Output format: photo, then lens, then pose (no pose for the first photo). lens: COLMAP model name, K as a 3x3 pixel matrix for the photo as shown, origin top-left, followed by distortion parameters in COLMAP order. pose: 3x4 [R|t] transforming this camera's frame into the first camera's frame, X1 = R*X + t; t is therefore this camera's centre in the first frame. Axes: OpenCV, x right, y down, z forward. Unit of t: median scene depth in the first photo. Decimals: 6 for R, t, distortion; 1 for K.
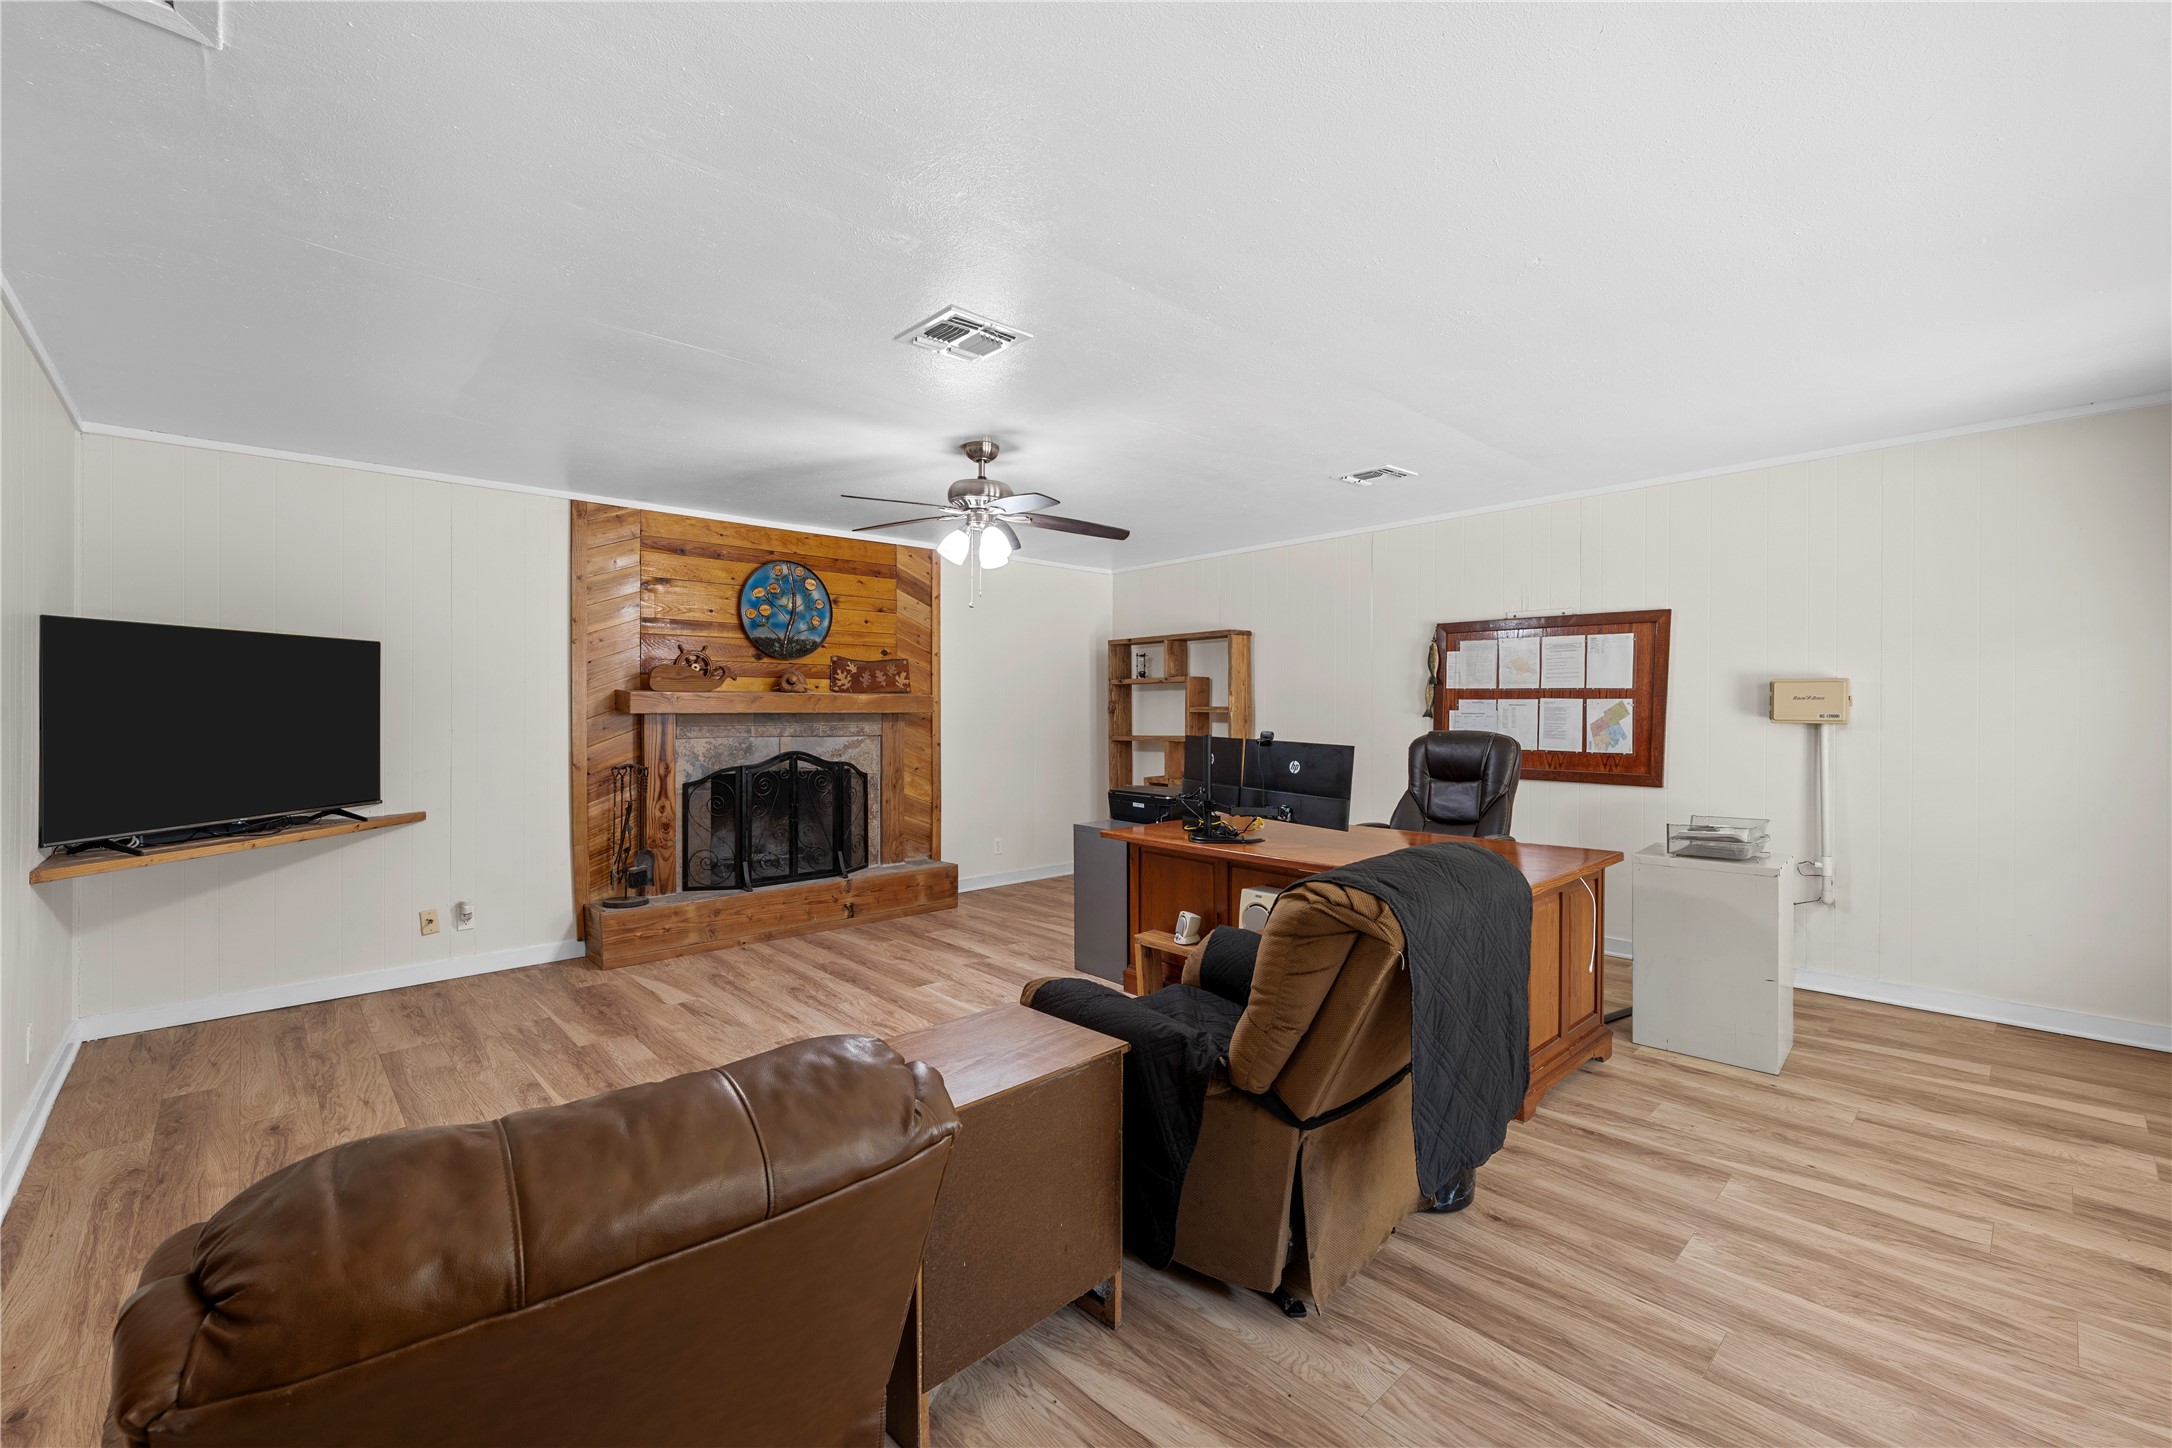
lens RADIAL K [[911.1, 0, 1090.2], [0, 911.1, 716.4], [0, 0, 1]] dist [0.000155, 0.000120]
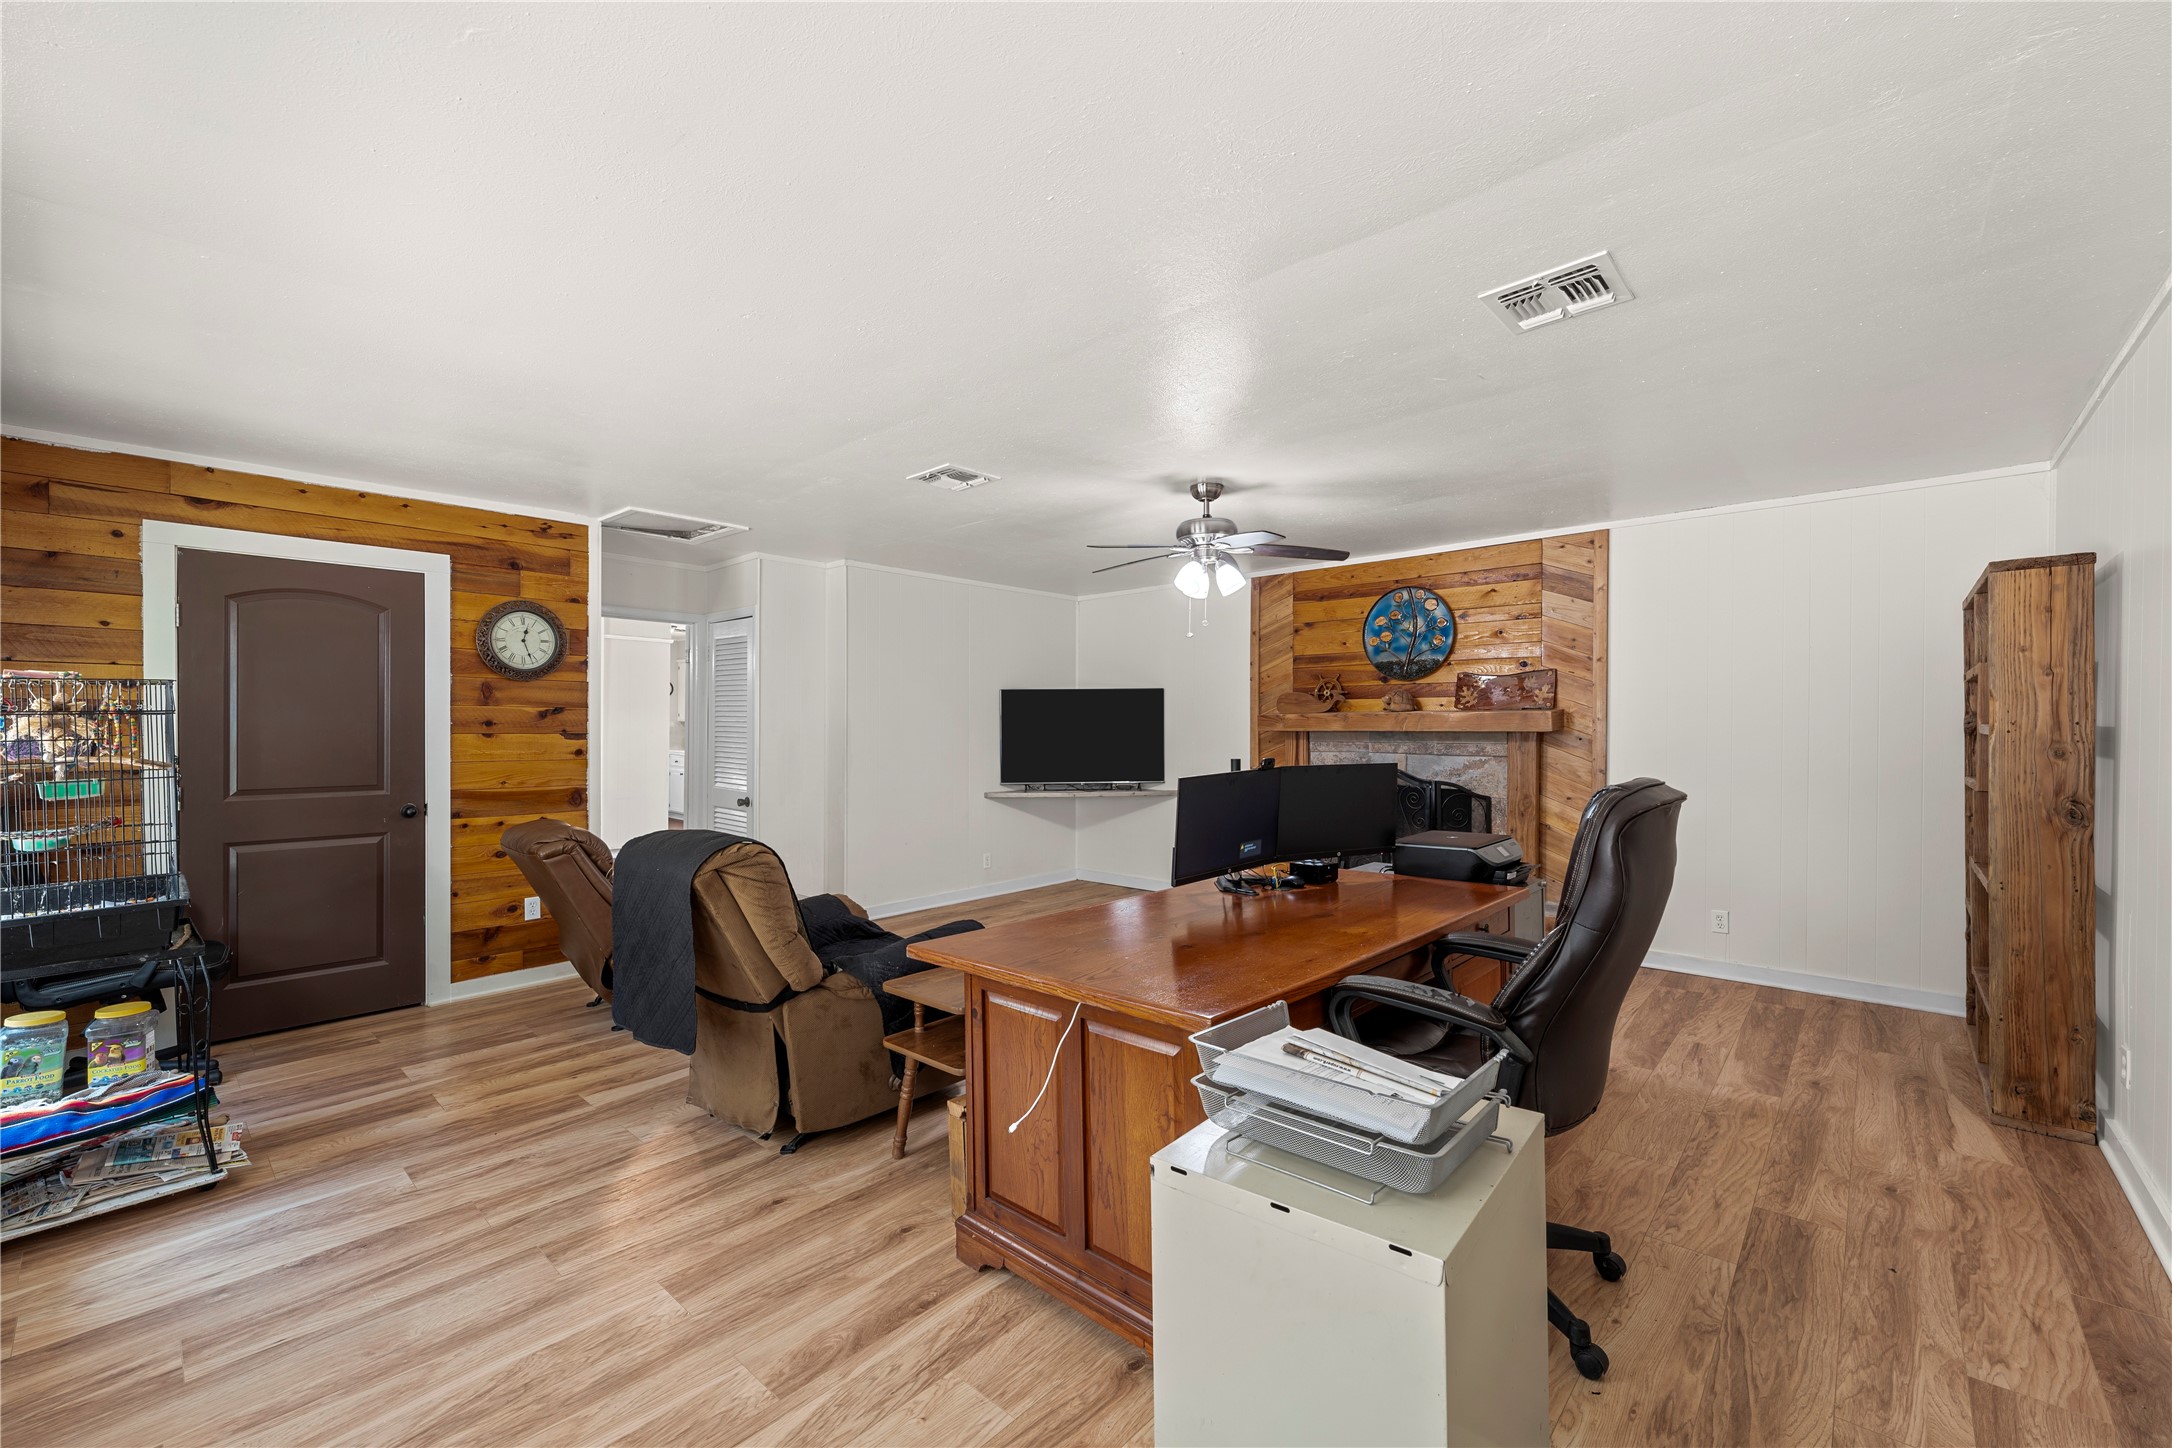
lens RADIAL K [[879.0, 0, 1086.0], [0, 879.0, 724.0], [0, 0, 1]] dist [-0.000847, -0.000116]
pose [[0.080824, -0.002590, -0.996725, 0.660911], [-0.006340, 0.999975, -0.003112, -0.006573], [0.996708, 0.006571, 0.080805, 0.557260]]
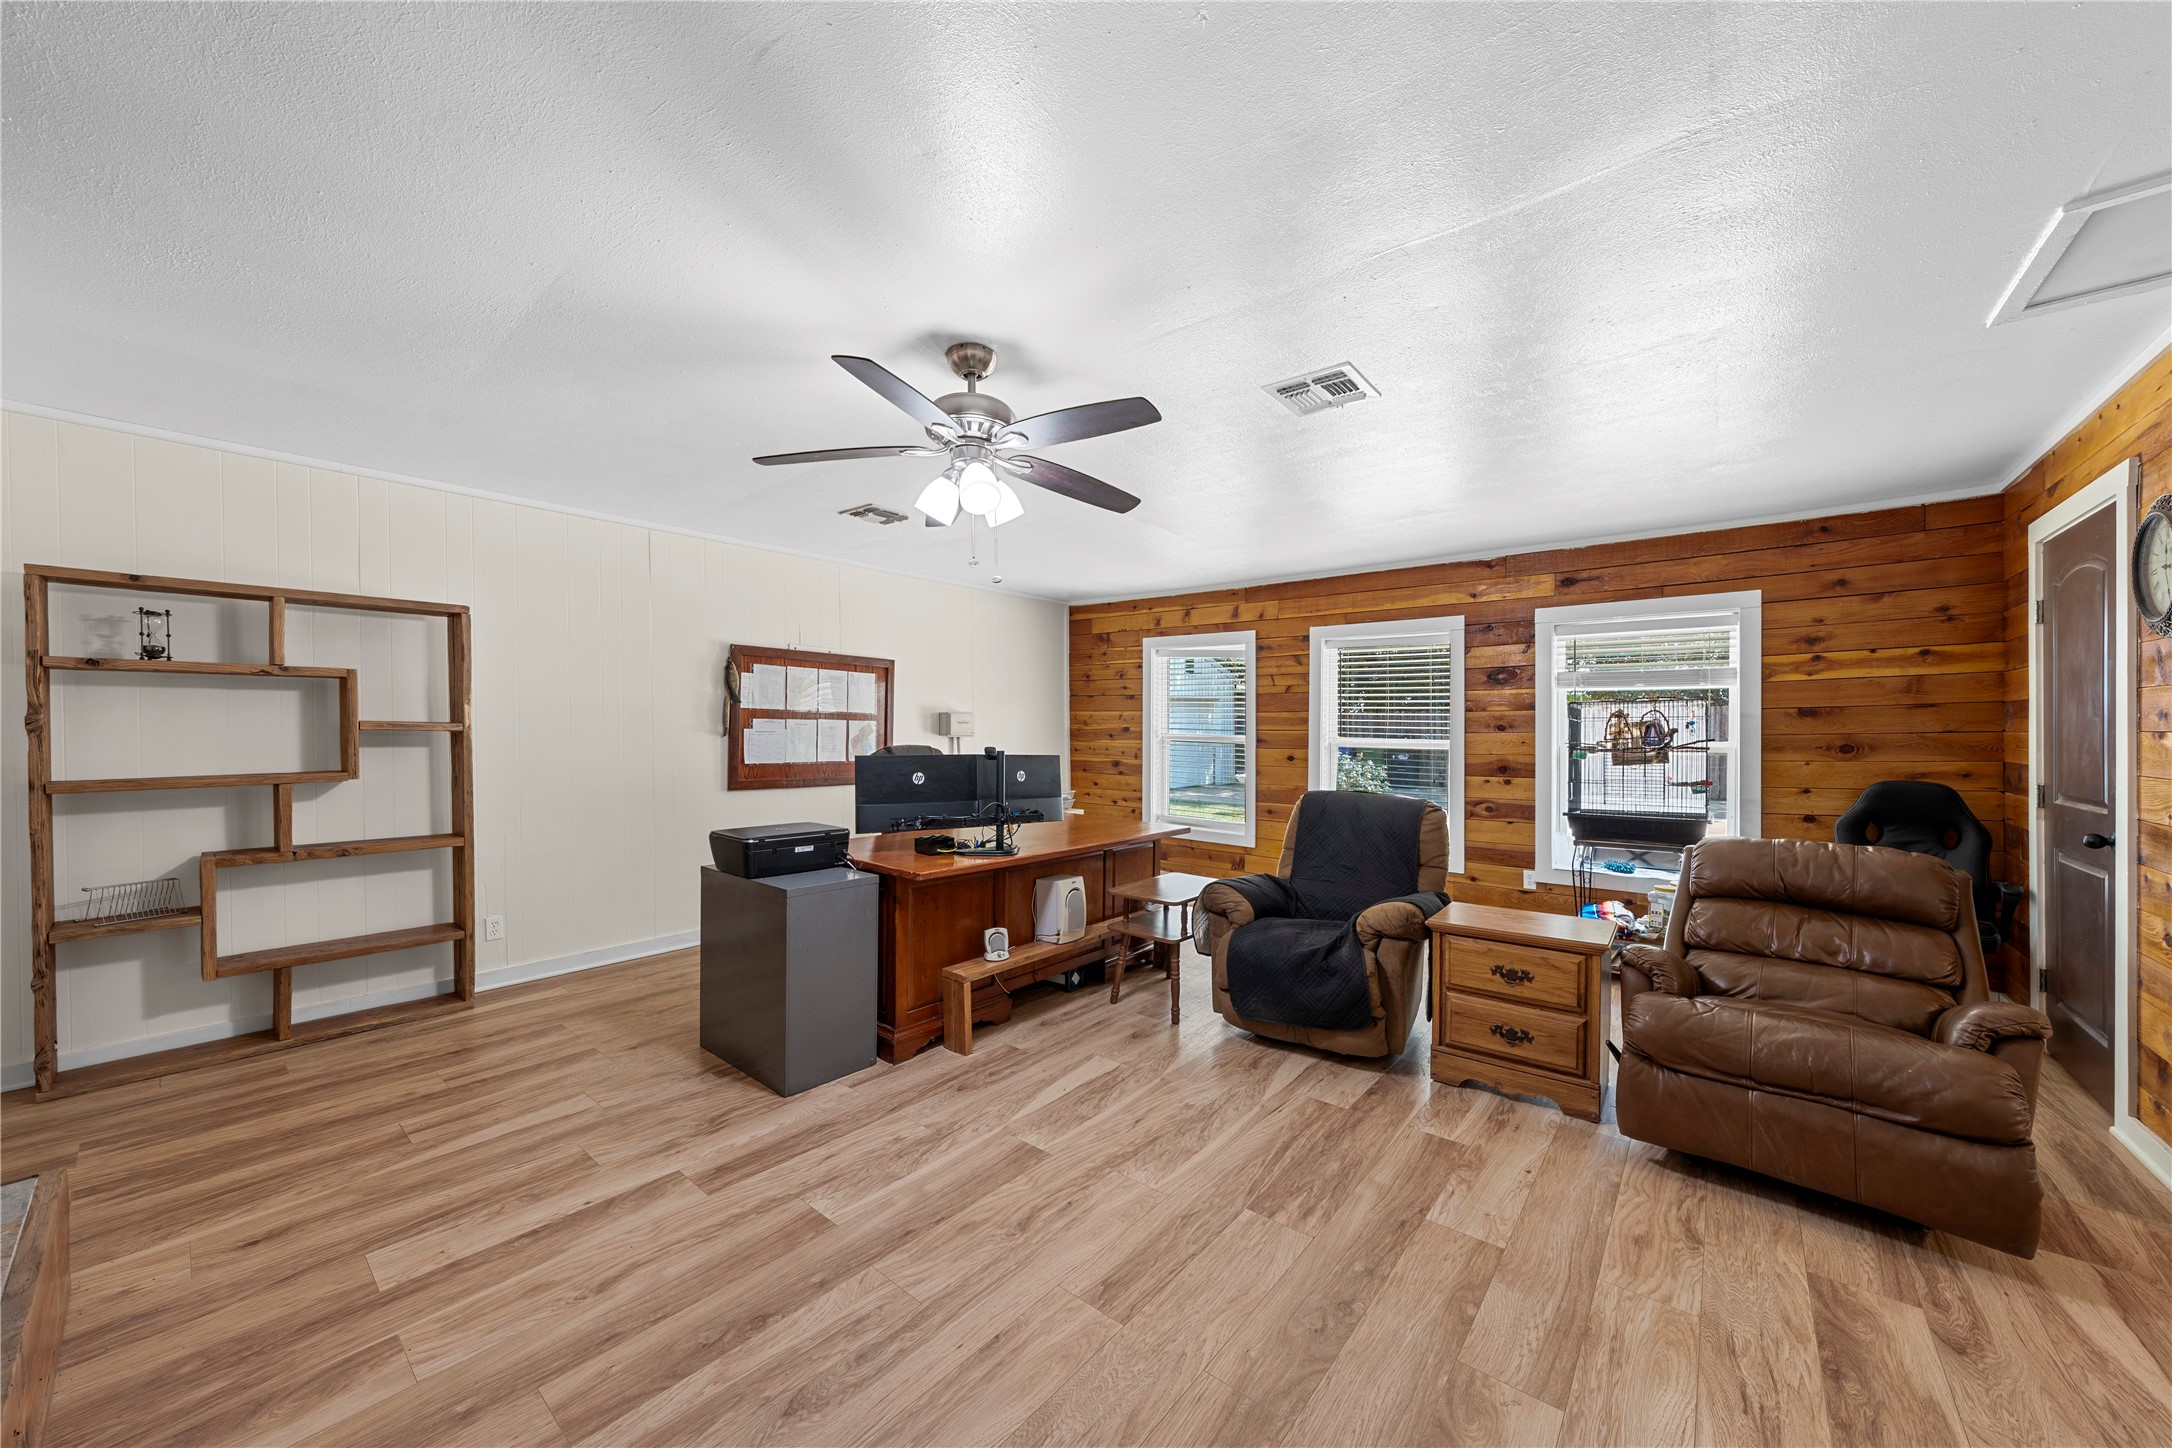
lens RADIAL K [[776.9, 0, 1081.3], [0, 776.9, 732.6], [0, 0, 1]] dist [-0.000402, 0.000008]
pose [[-0.123757, -0.001765, 0.992311, -0.536011], [0.005789, 0.999980, 0.002501, -0.002099], [-0.992296, 0.006054, -0.123745, 0.715524]]
